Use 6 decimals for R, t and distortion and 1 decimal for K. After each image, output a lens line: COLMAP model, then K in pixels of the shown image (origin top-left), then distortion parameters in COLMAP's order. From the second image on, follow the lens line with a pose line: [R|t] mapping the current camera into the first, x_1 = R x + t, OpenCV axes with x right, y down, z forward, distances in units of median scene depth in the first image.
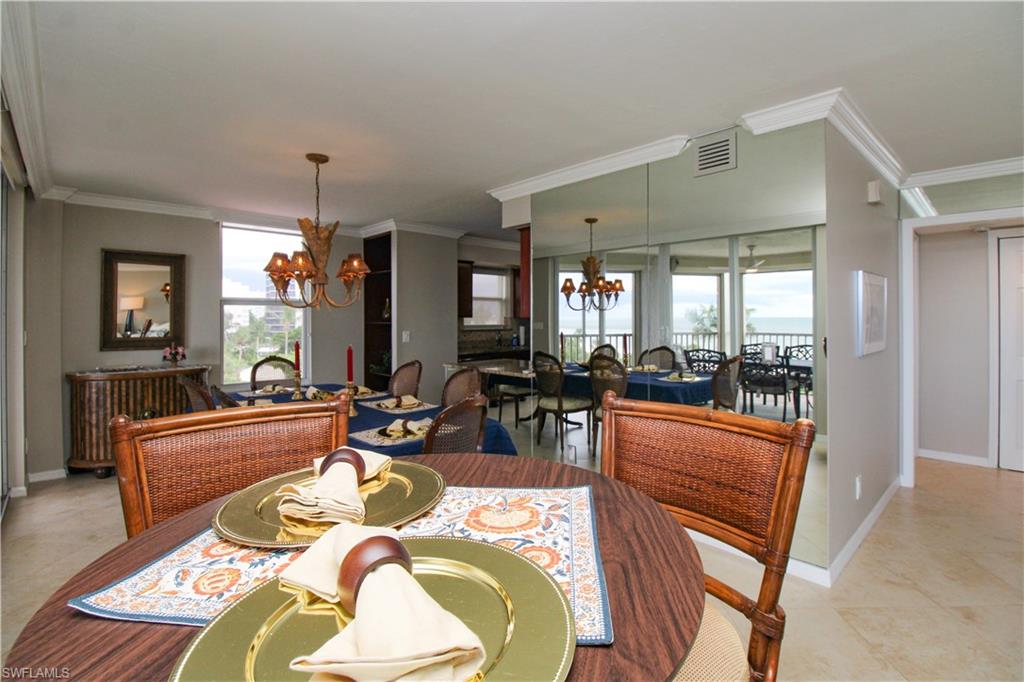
lens RADIAL K [[480.1, 0, 500.5], [0, 480.1, 320.4], [0, 0, 1]] dist [-0.003300, -0.000336]
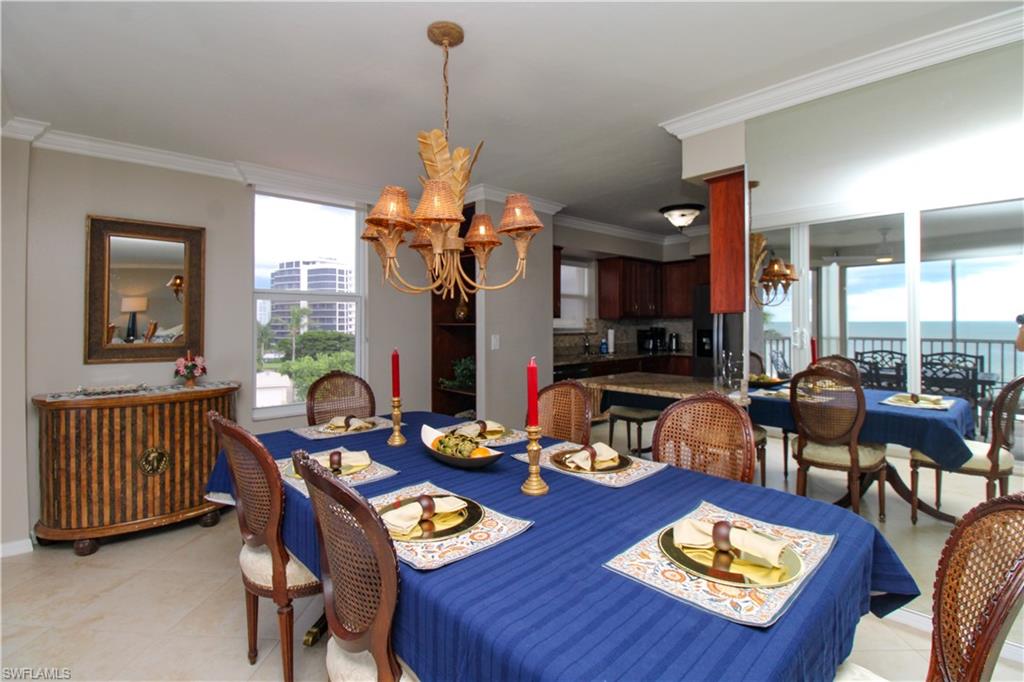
lens RADIAL K [[479.3, 0, 496.4], [0, 479.3, 325.1], [0, 0, 1]] dist [-0.009435, -0.000248]
pose [[0.999949, -0.000682, -0.010080, -0.244201], [0.000651, 0.999995, -0.003057, 0.012280], [0.010082, 0.003051, 0.999945, 0.331252]]
